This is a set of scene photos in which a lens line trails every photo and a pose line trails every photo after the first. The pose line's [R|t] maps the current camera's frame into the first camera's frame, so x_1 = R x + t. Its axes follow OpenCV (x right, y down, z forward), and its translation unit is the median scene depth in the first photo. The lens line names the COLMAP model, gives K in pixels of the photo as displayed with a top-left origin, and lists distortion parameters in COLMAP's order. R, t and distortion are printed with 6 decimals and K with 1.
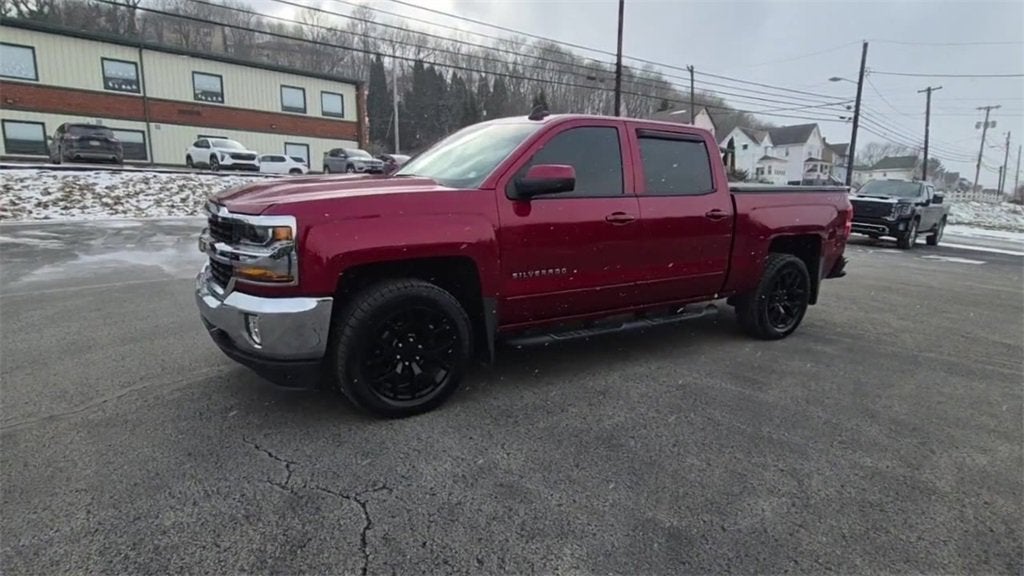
lens RADIAL K [[551.4, 0, 512.0], [0, 551.4, 288.0], [0, 0, 1]] dist [0.003414, -0.000918]
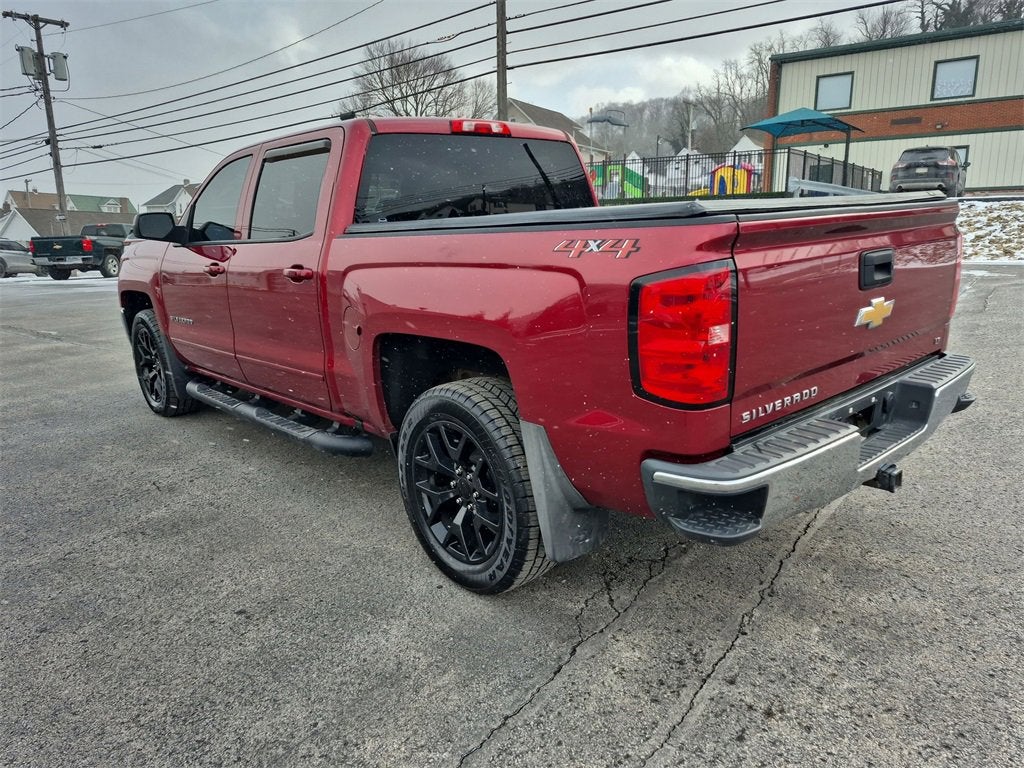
lens RADIAL K [[726.0, 0, 534.9], [0, 726.0, 362.7], [0, 0, 1]] dist [0.066050, -0.052809]
pose [[0.186350, 0.161401, -0.969135, 0.999138], [-0.149946, 0.979530, 0.134300, -0.153073], [0.970974, 0.120291, 0.206737, 0.917639]]
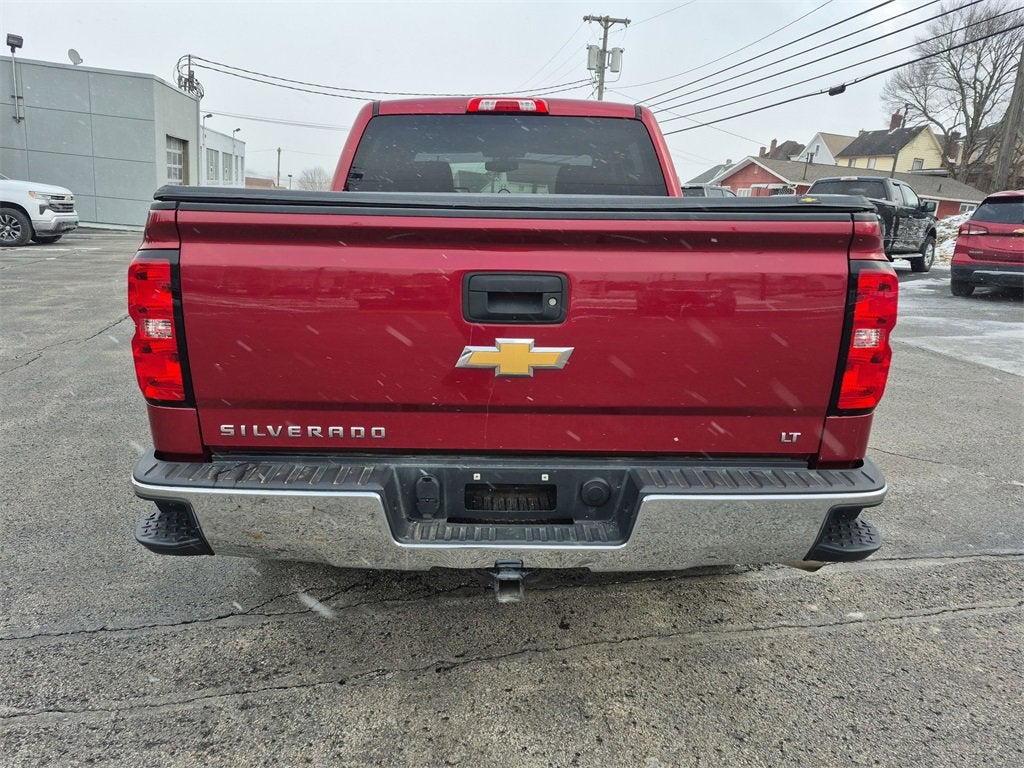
lens RADIAL K [[720.4, 0, 508.1], [0, 720.4, 379.3], [0, 0, 1]] dist [0.049962, -0.031536]
pose [[-0.528572, 0.165283, -0.832642, 0.855816], [-0.202133, 0.928143, 0.312558, -0.253150], [0.824472, 0.333514, -0.457181, 1.397041]]
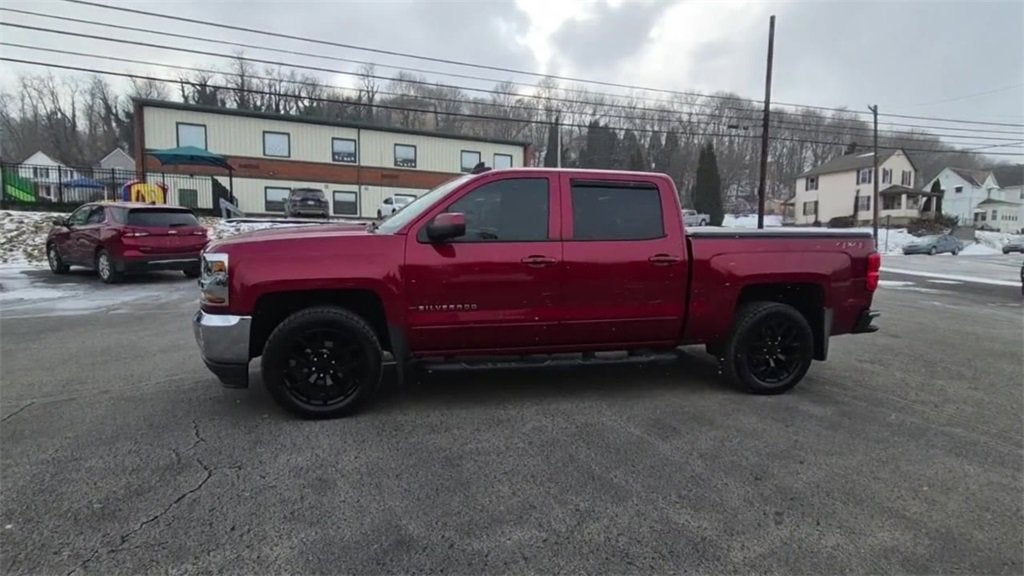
lens RADIAL K [[521.0, 0, 507.3], [0, 521.0, 290.2], [0, 0, 1]] dist [0.003095, 0.000463]
pose [[0.945148, 0.032289, -0.325042, 0.346732], [-0.057160, 0.996097, -0.067256, 0.002005], [0.321602, 0.082146, 0.943305, 0.017880]]
